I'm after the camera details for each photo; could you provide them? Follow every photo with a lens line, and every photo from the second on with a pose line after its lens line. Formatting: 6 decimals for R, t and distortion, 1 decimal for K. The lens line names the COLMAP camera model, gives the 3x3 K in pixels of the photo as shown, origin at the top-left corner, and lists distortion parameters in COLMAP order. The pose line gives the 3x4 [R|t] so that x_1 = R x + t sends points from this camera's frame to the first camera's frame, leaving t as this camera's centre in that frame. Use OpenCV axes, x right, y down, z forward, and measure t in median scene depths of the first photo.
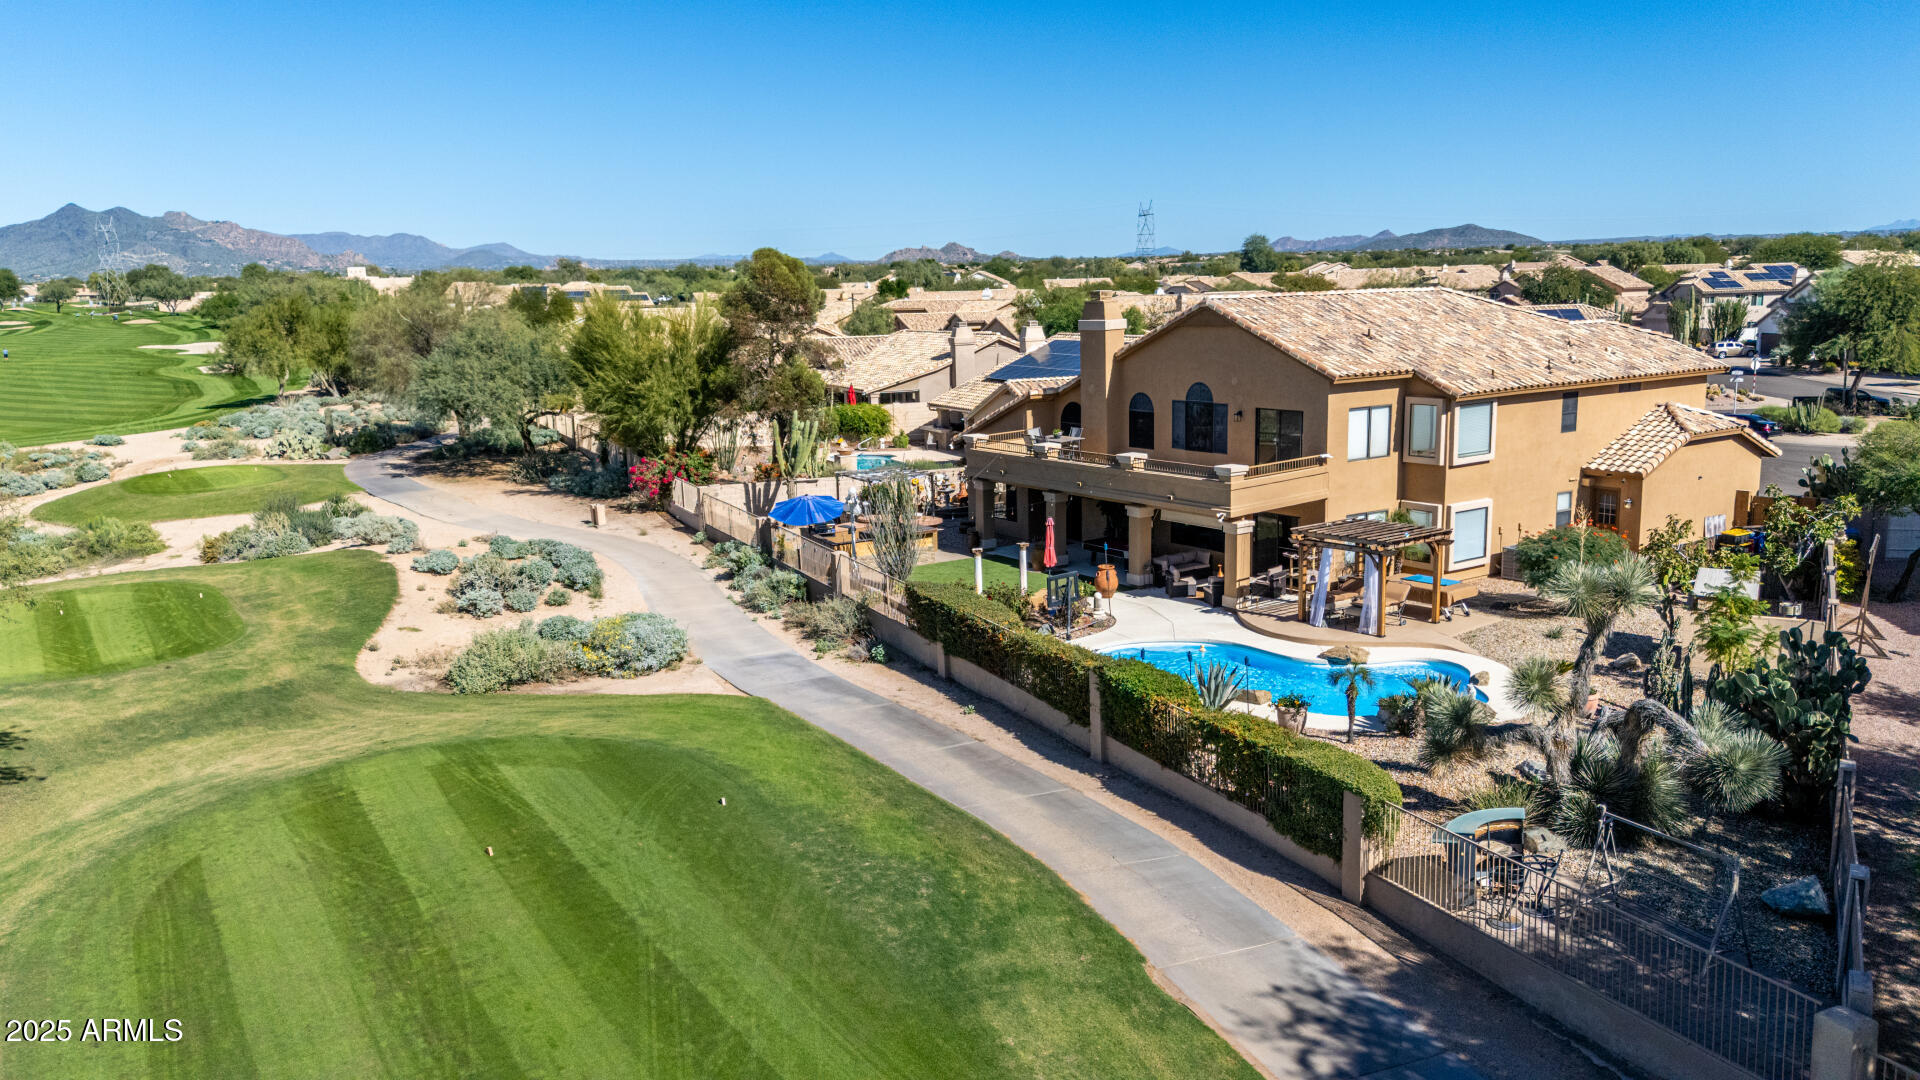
lens RADIAL K [[1409.9, 0, 960.0], [0, 1409.9, 540.0], [0, 0, 1]] dist [0.092532, -0.103114]
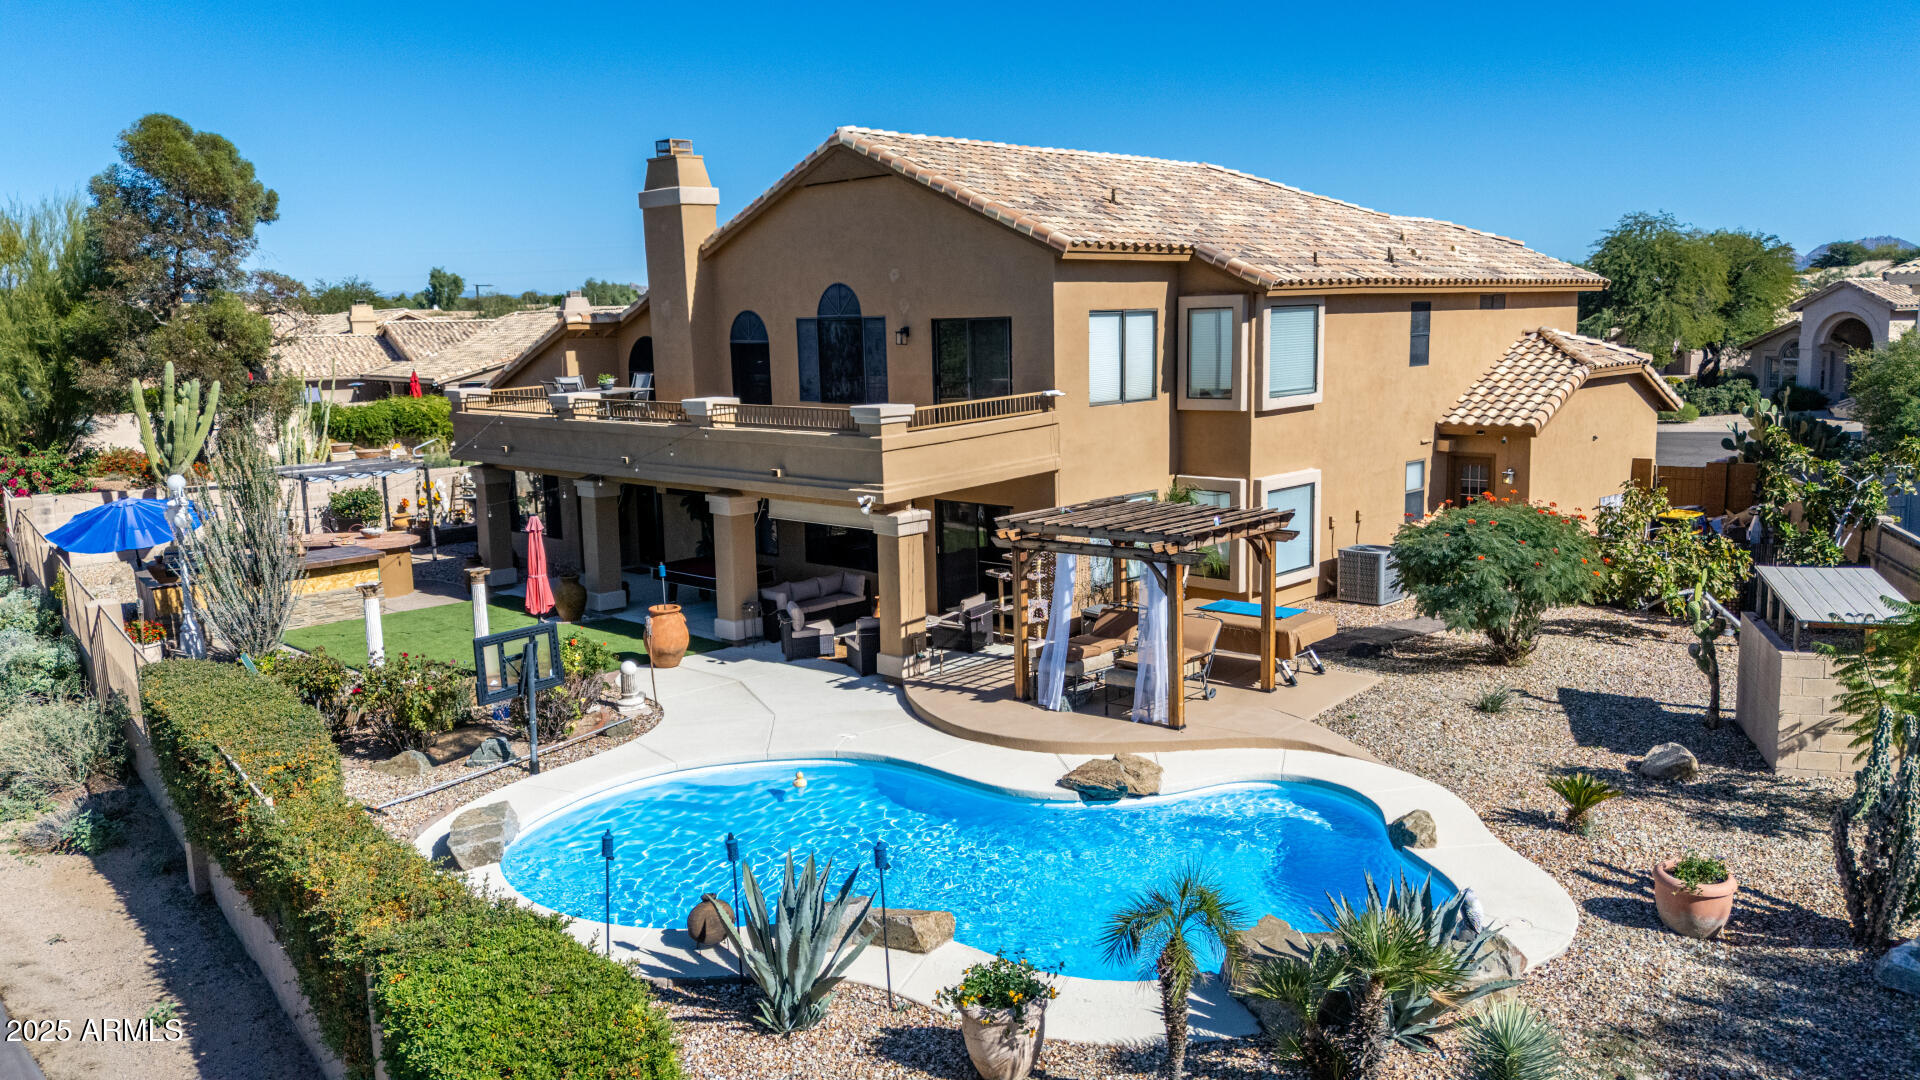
lens RADIAL K [[1409.9, 0, 960.0], [0, 1409.9, 540.0], [0, 0, 1]] dist [0.092532, -0.103114]
pose [[0.980822, -0.030346, 0.192527, 0.111298], [0.035626, 0.999077, -0.024019, 0.010137], [-0.191621, 0.030417, 0.980998, 0.455846]]
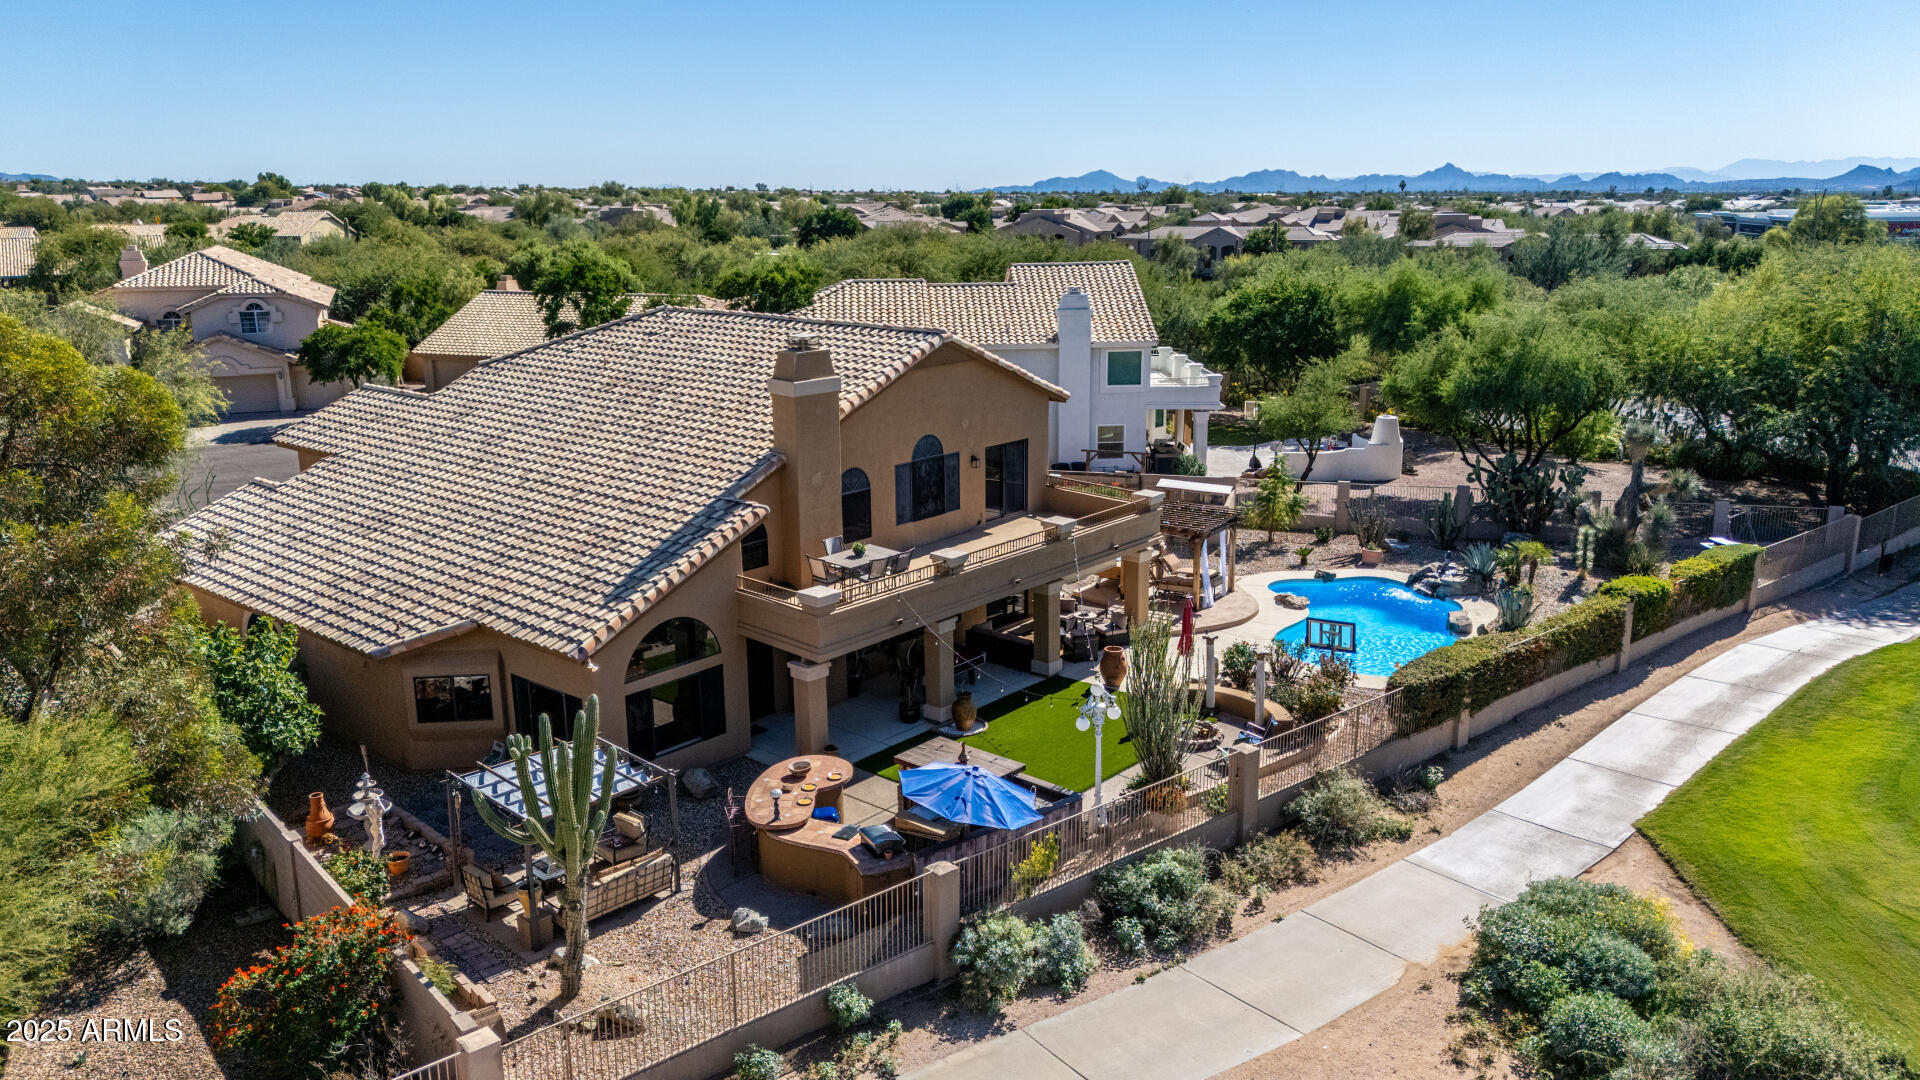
lens RADIAL K [[1425.3, 0, 960.0], [0, 1425.3, 540.0], [0, 0, 1]] dist [0.065522, -0.108903]
pose [[-0.246227, -0.211547, 0.945843, -0.669447], [0.187780, 0.946985, 0.260686, -0.284371], [-0.950847, 0.241799, -0.193450, 1.243762]]
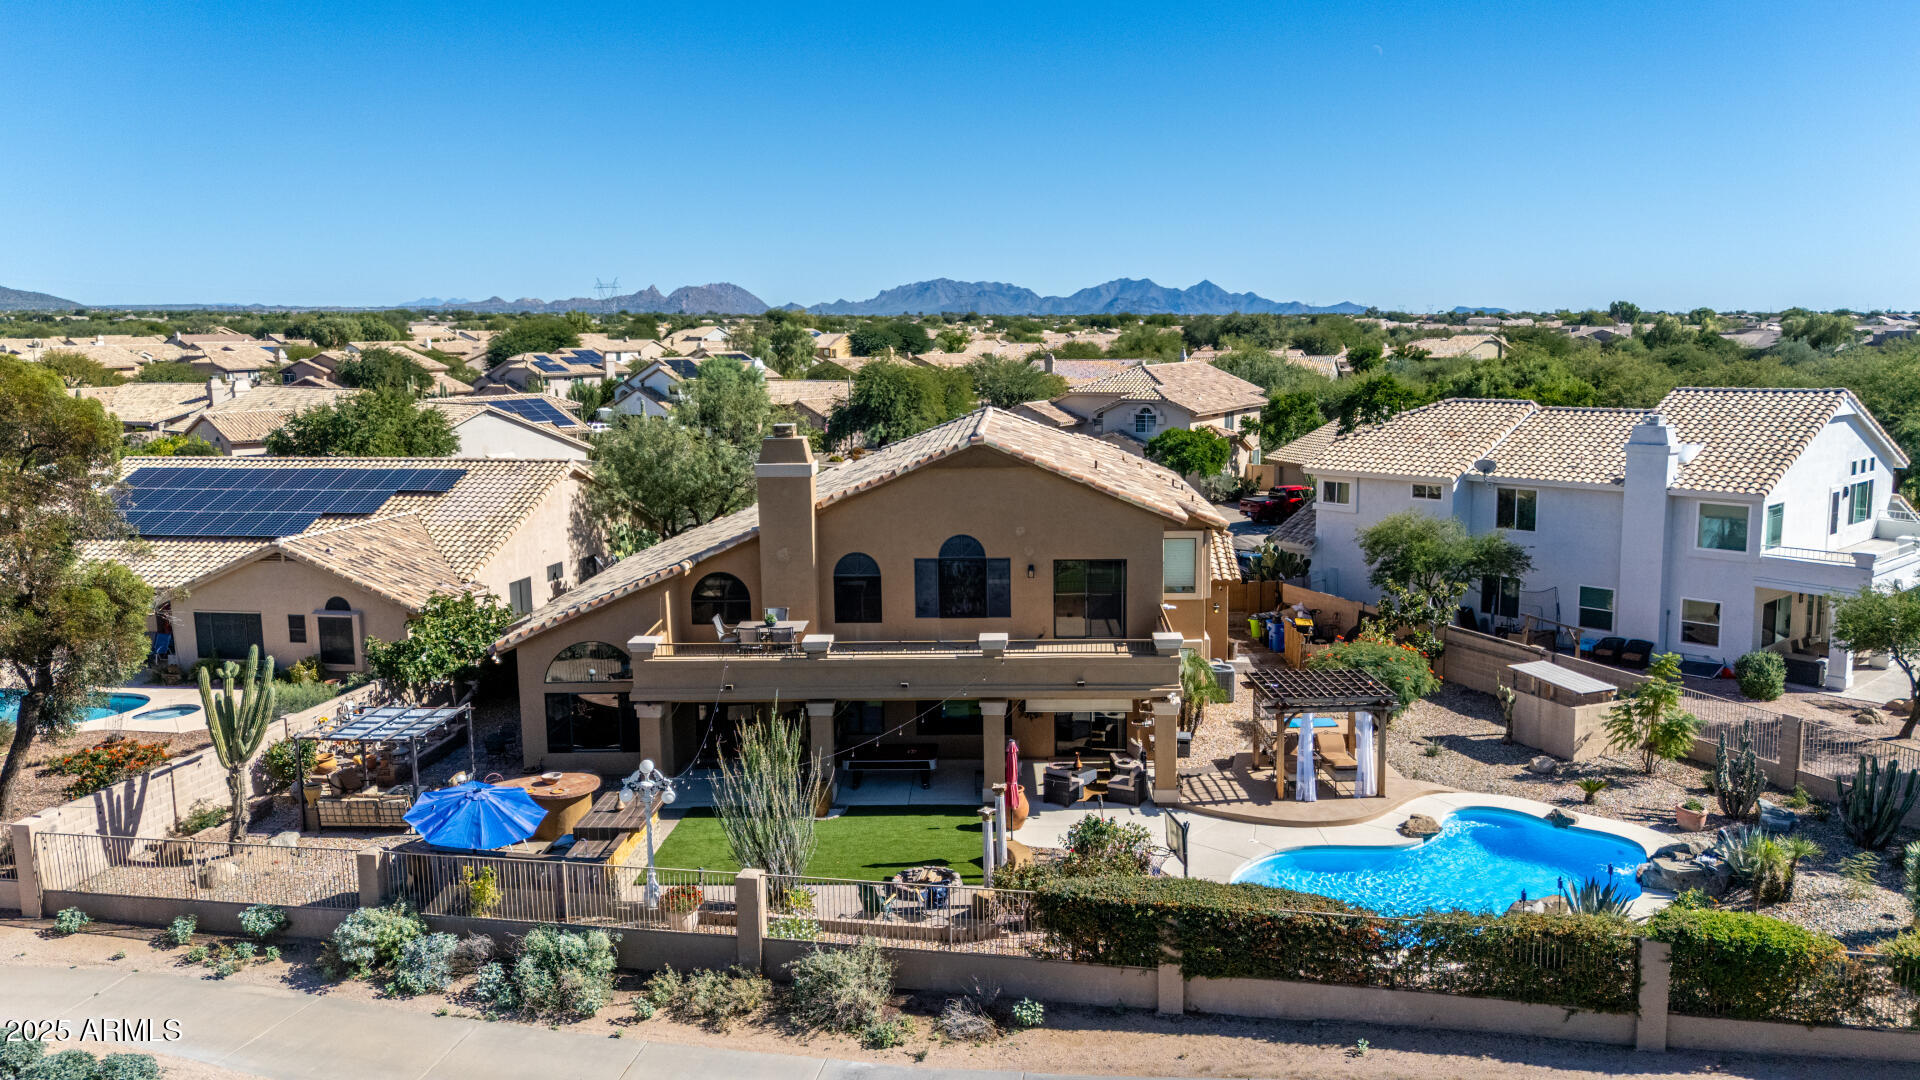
lens RADIAL K [[1409.9, 0, 960.0], [0, 1409.9, 540.0], [0, 0, 1]] dist [0.092532, -0.103114]
pose [[0.604550, -0.104532, 0.789679, -0.508866], [0.142250, 0.989584, 0.022093, -0.136305], [-0.783763, 0.098976, 0.613122, 0.541639]]
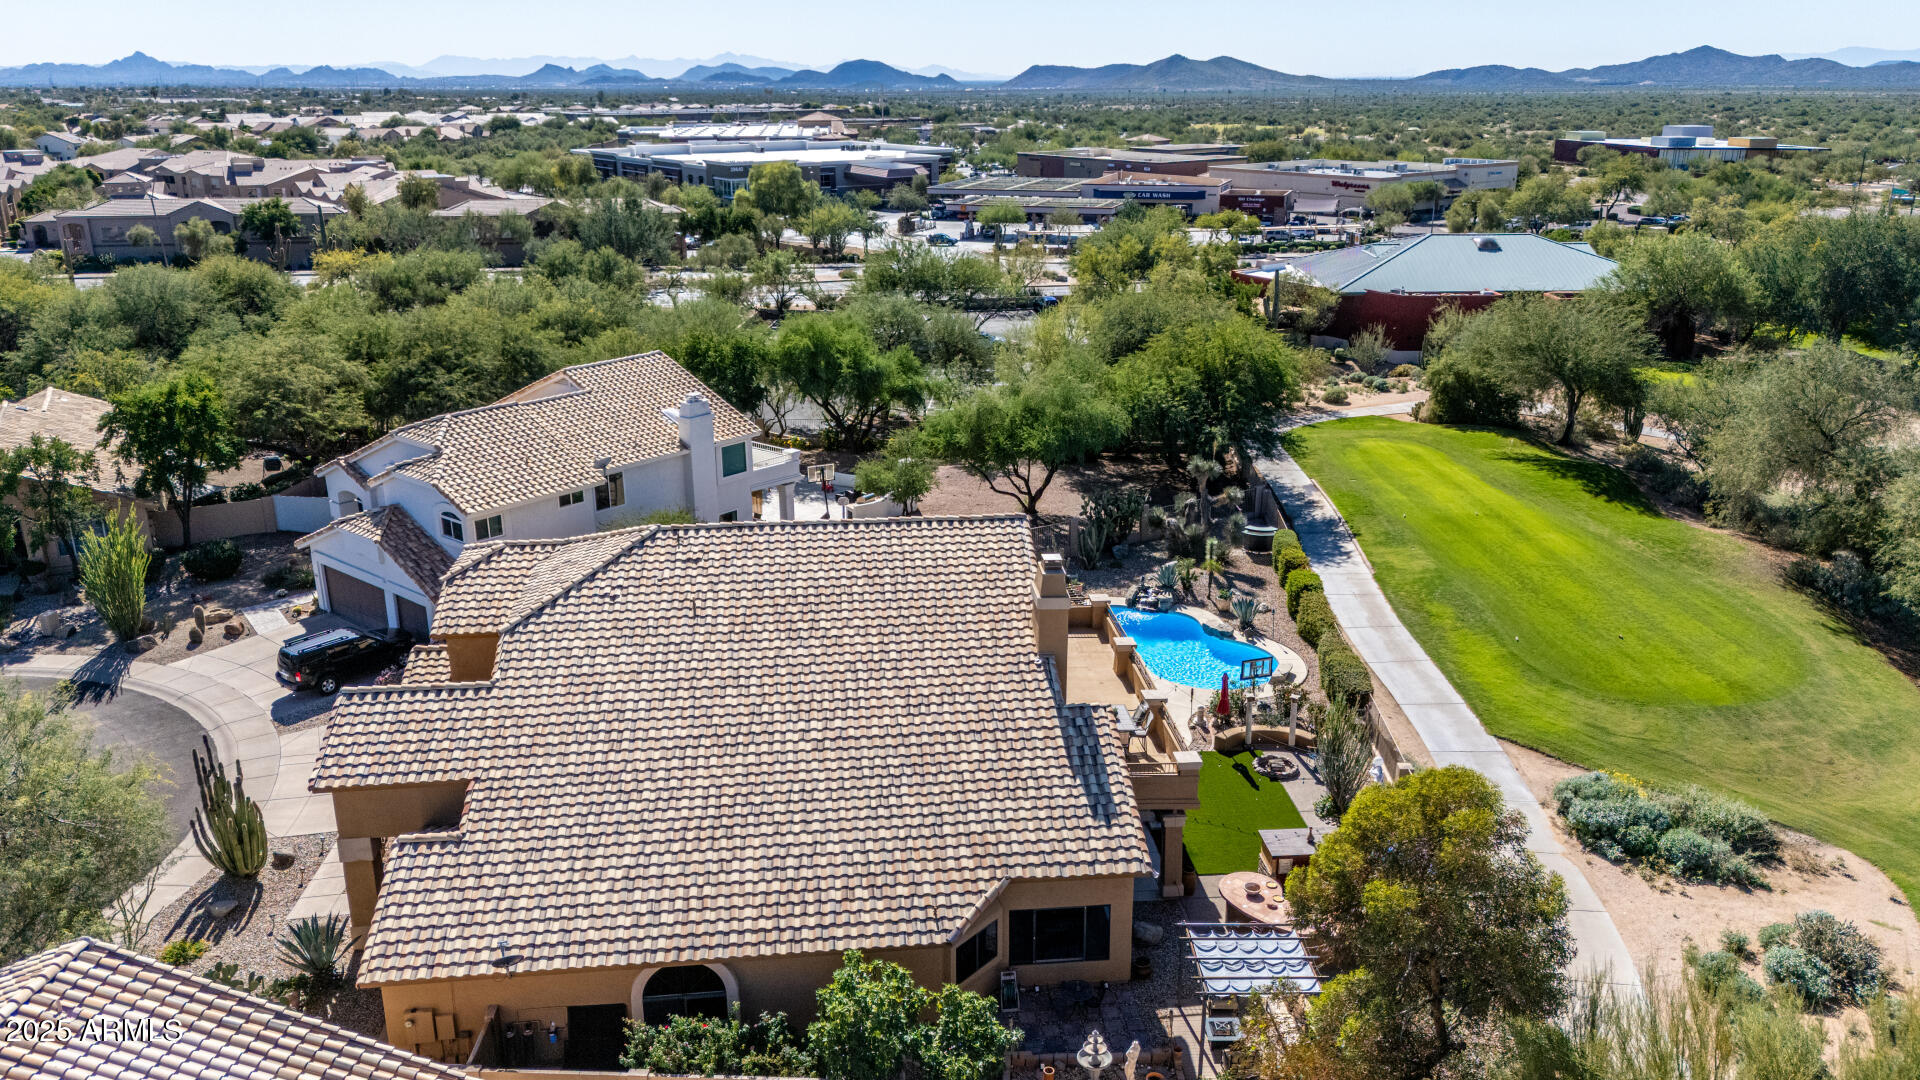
lens RADIAL K [[1409.9, 0, 960.0], [0, 1409.9, 540.0], [0, 0, 1]] dist [0.092532, -0.103114]
pose [[-0.868941, -0.130108, 0.477507, -0.283996], [0.110918, 0.889087, 0.444096, -0.635231], [-0.482326, 0.438857, -0.758133, 1.880298]]
